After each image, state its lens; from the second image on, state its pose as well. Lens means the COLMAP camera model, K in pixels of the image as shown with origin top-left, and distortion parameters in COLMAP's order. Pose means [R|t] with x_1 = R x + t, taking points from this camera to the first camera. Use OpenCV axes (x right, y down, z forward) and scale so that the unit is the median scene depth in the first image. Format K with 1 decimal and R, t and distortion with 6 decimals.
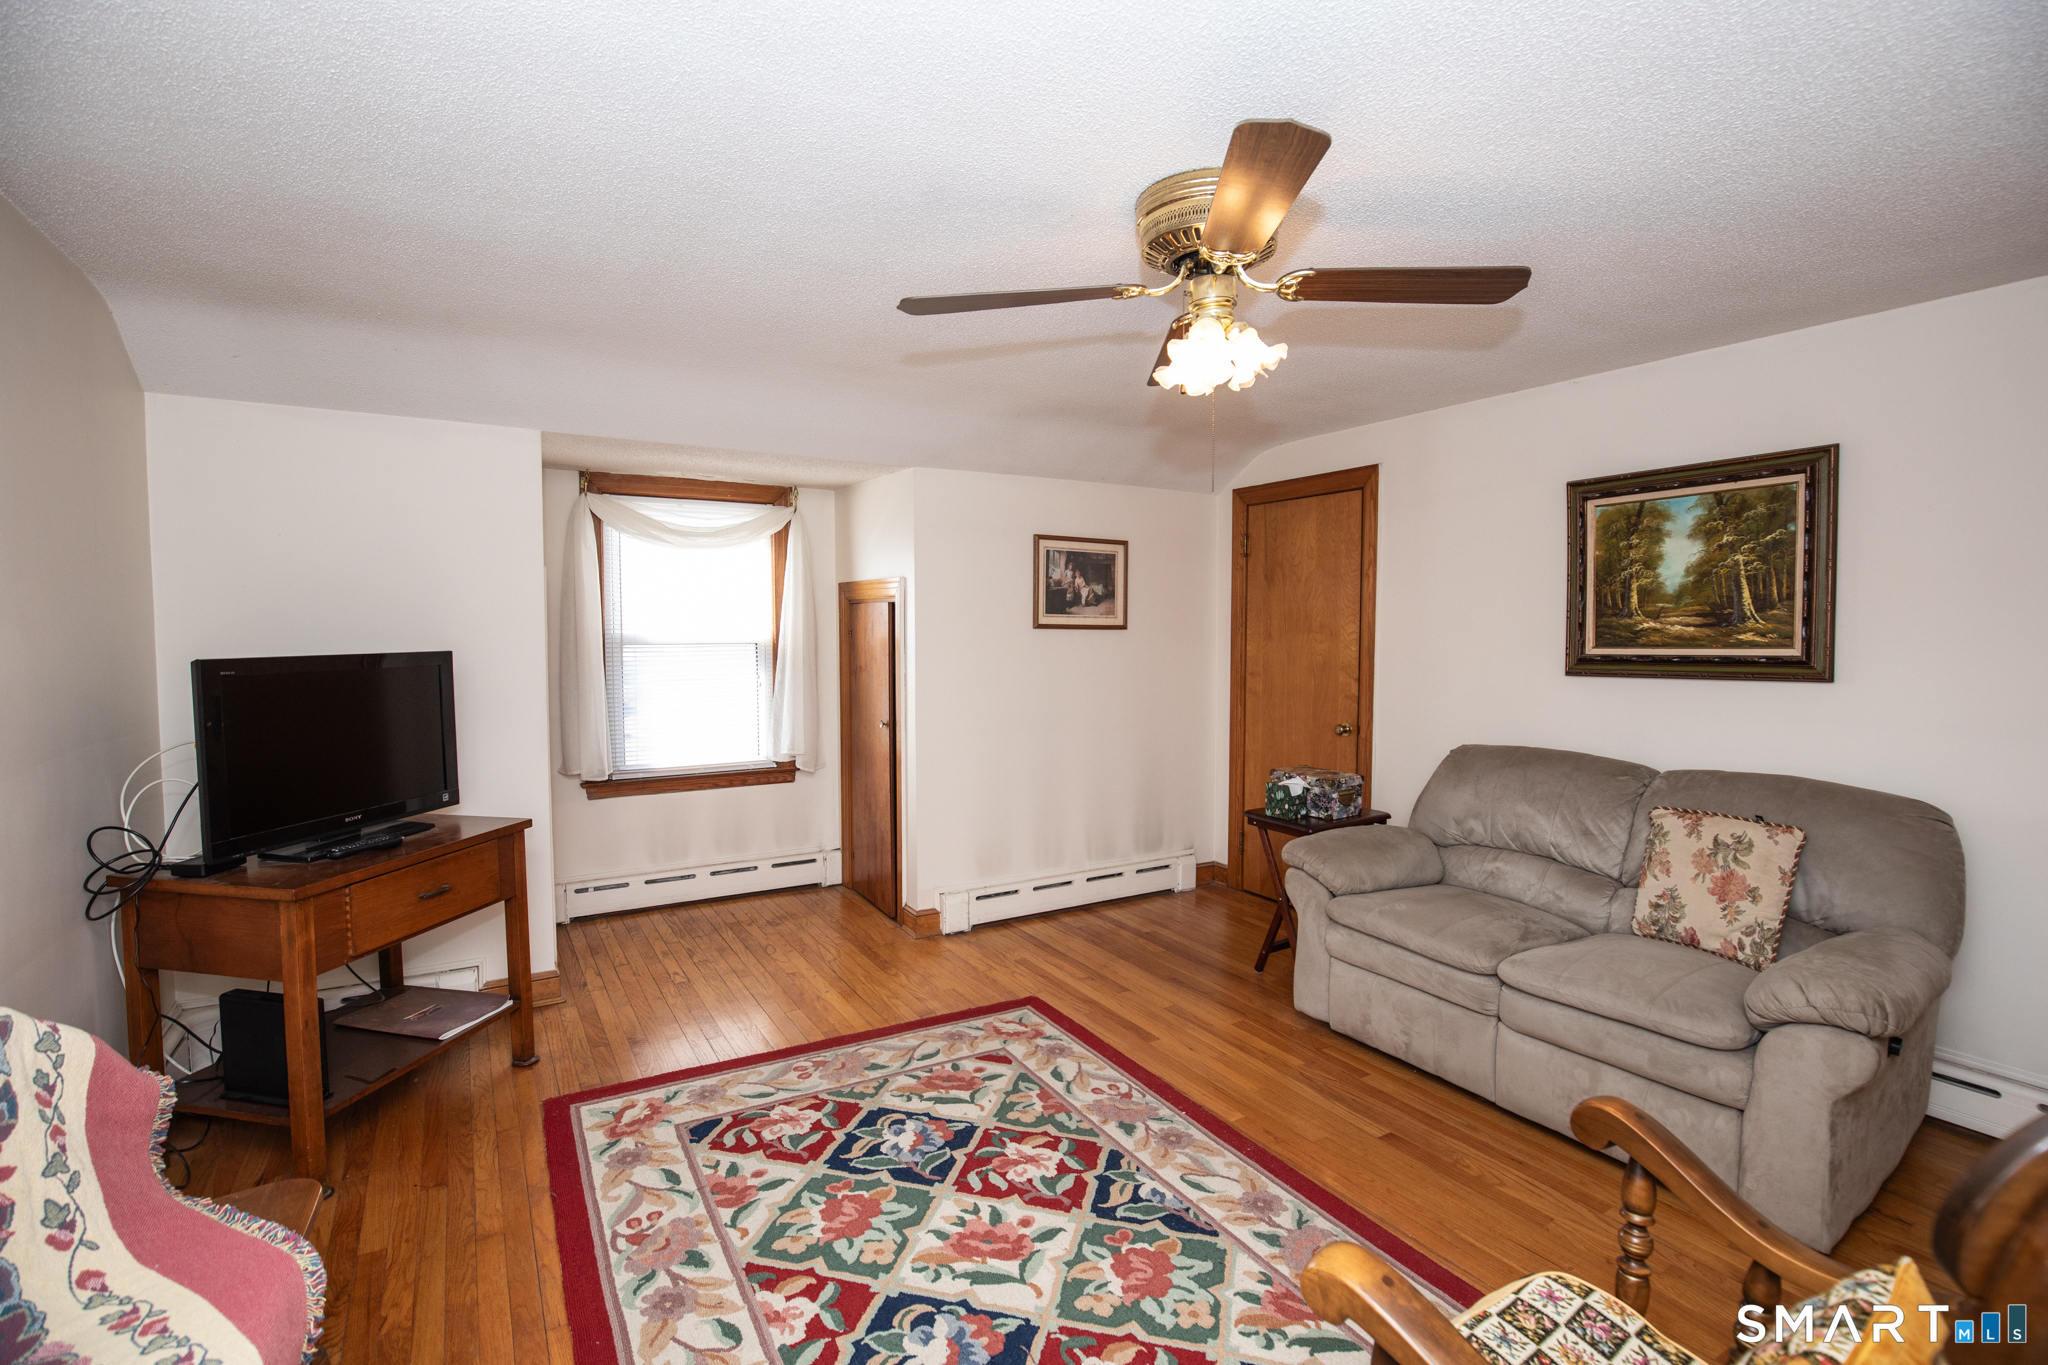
lens RADIAL K [[963.0, 0, 1028.2], [0, 963.0, 680.5], [0, 0, 1]] dist [-0.034878, 0.004234]
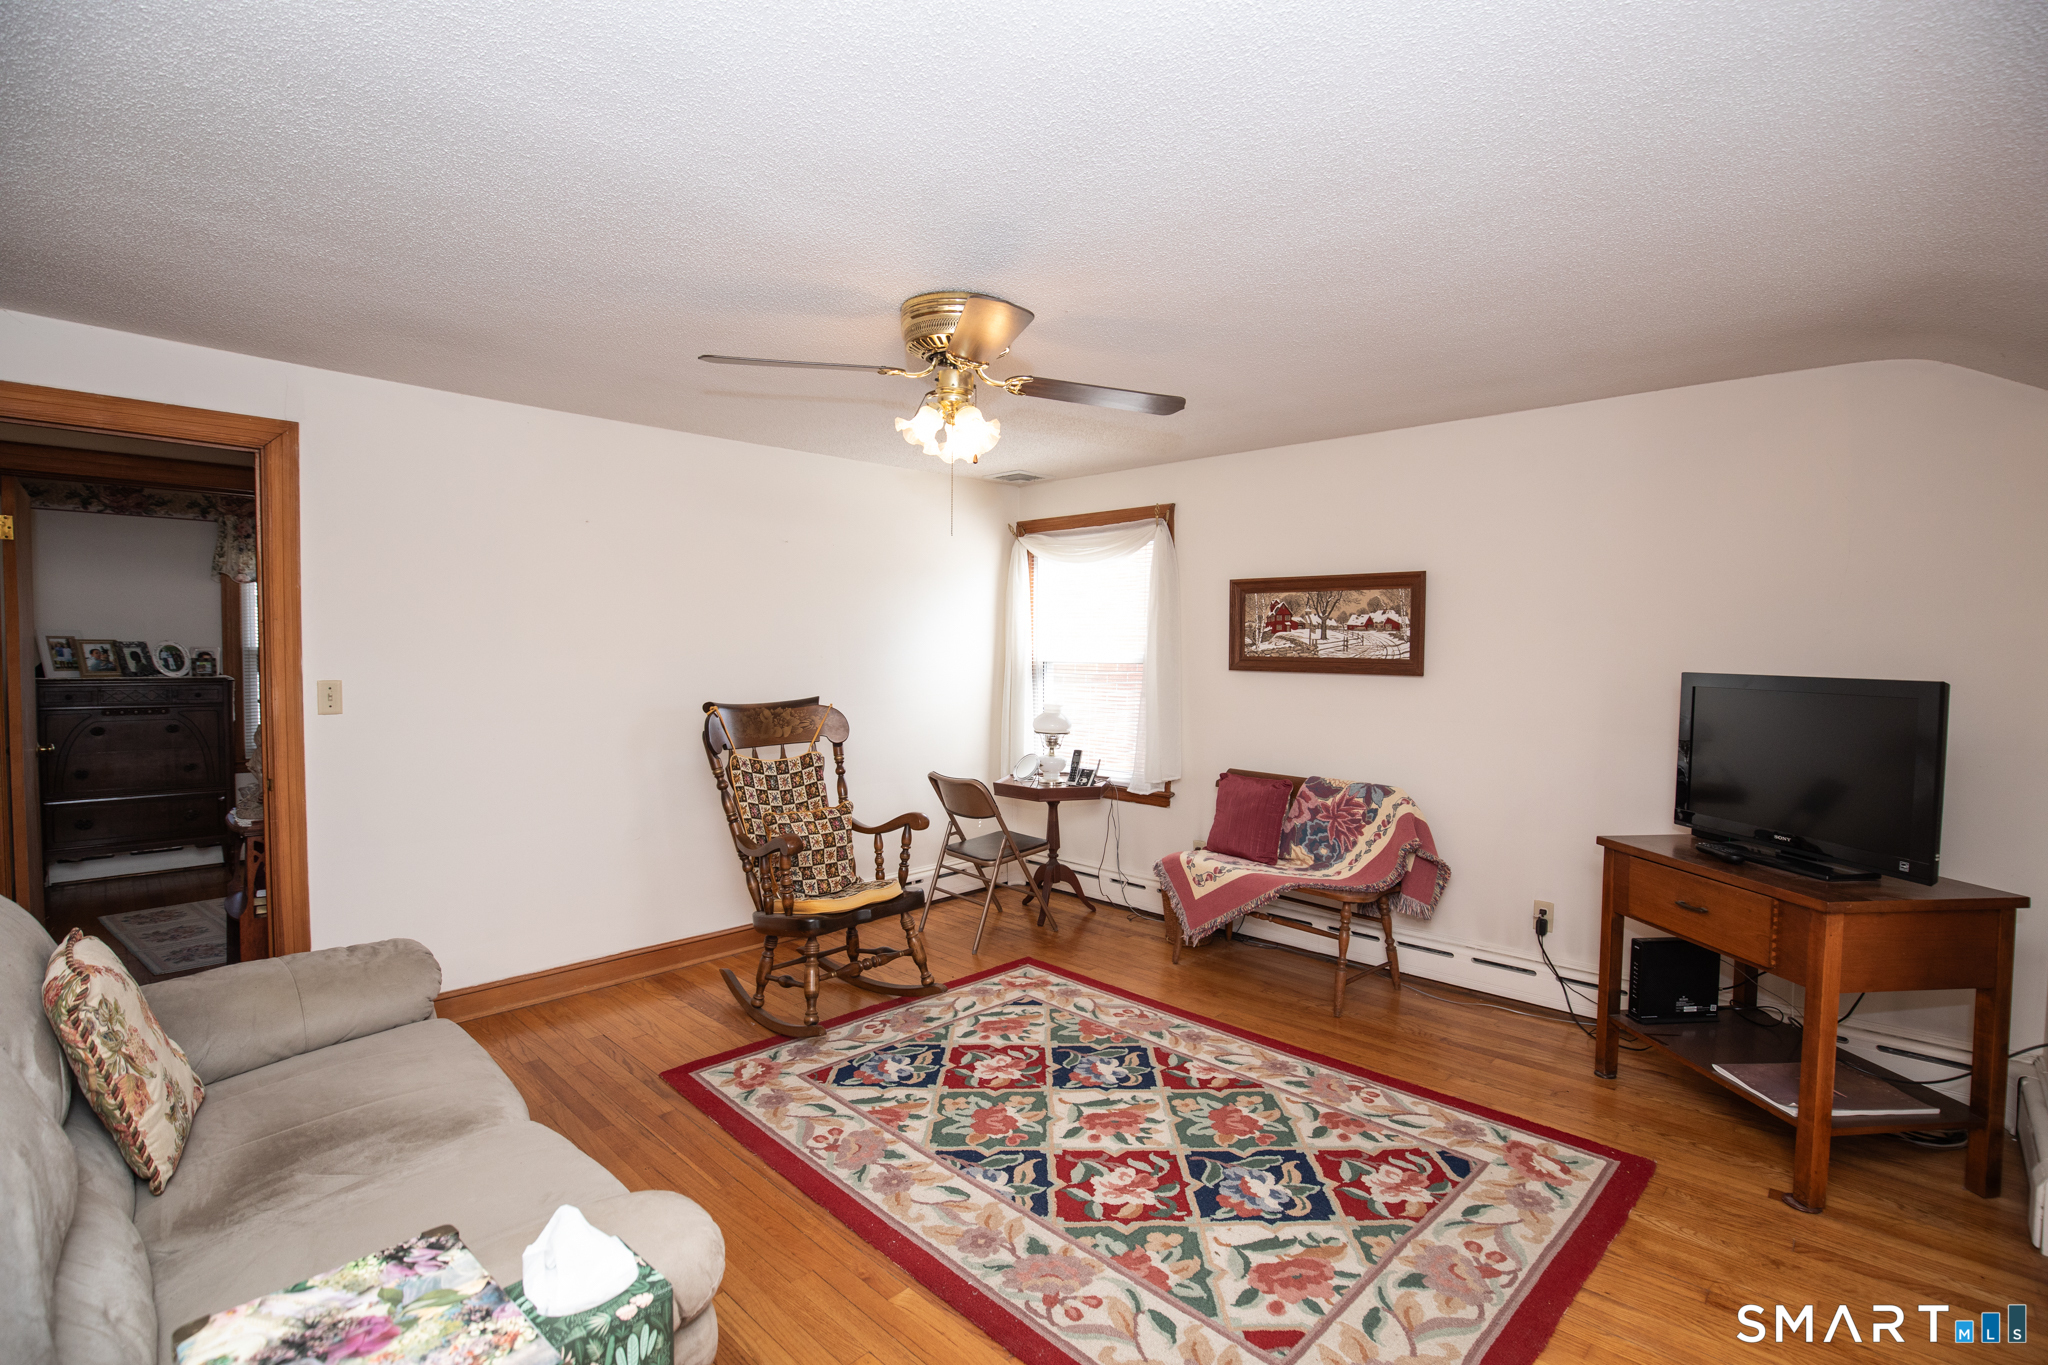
lens RADIAL K [[963.0, 0, 1033.3], [0, 963.0, 681.9], [0, 0, 1]] dist [-0.034878, 0.004234]
pose [[-0.968598, -0.000279, -0.248633, 0.345595], [-0.022965, 0.995825, 0.088349, -0.101295], [0.247571, 0.091285, -0.964560, 1.941431]]
